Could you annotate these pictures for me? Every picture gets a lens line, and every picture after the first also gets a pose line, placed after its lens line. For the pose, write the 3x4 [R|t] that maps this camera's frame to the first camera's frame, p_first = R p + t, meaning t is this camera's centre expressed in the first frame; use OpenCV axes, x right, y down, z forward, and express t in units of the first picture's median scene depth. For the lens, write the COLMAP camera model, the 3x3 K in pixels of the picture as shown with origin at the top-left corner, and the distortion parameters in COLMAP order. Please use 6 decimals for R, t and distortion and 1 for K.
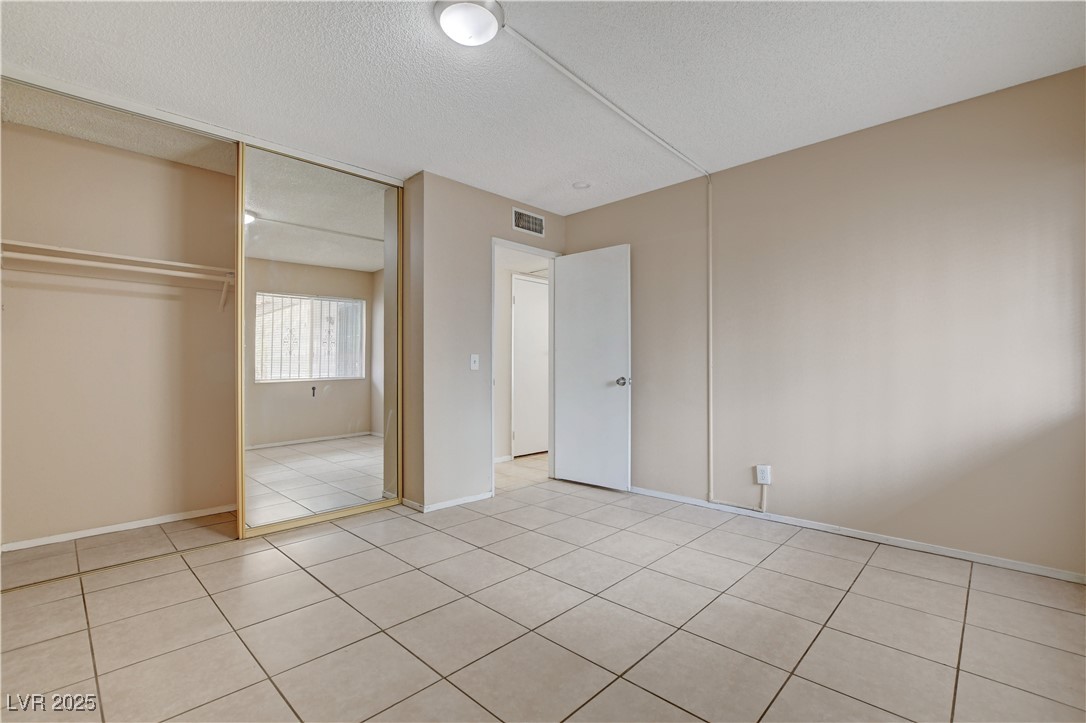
lens RADIAL K [[479.0, 0, 540.6], [0, 479.0, 366.8], [0, 0, 1]] dist [-0.013747, 0.000140]
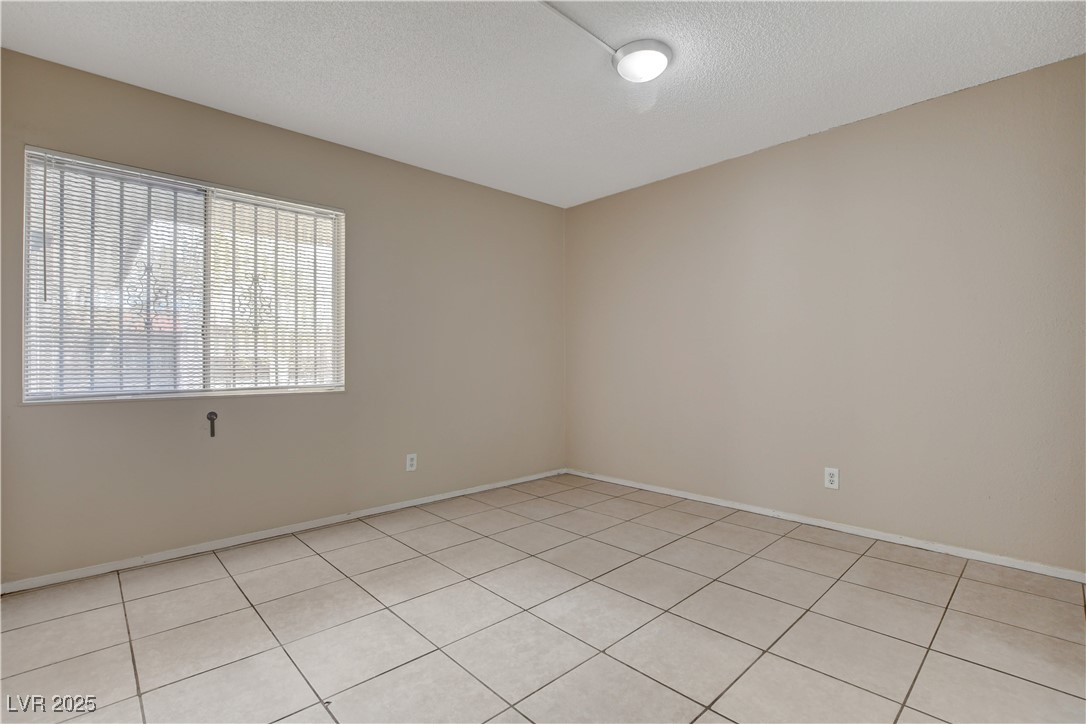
lens RADIAL K [[492.7, 0, 543.2], [0, 492.7, 351.7], [0, 0, 1]] dist [-0.015281, 0.000004]
pose [[-0.998671, 0.006402, 0.051136, 0.026138], [0.004726, 0.999450, -0.032838, 0.009976], [-0.051318, -0.032552, -0.998152, 1.717861]]
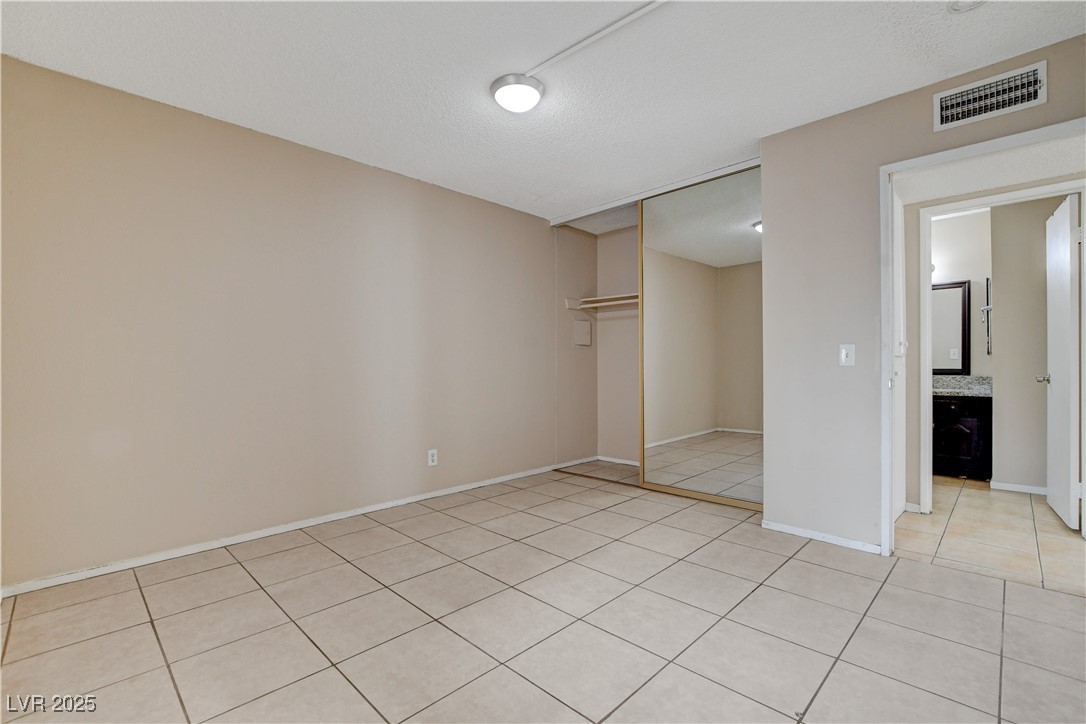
lens RADIAL K [[479.0, 0, 540.6], [0, 479.0, 367.3], [0, 0, 1]] dist [-0.013747, 0.000140]
pose [[-0.016395, 0.002805, -0.999862, 0.889349], [0.014049, 0.999898, 0.002574, 0.000212], [0.999767, -0.014005, -0.016432, 0.830968]]
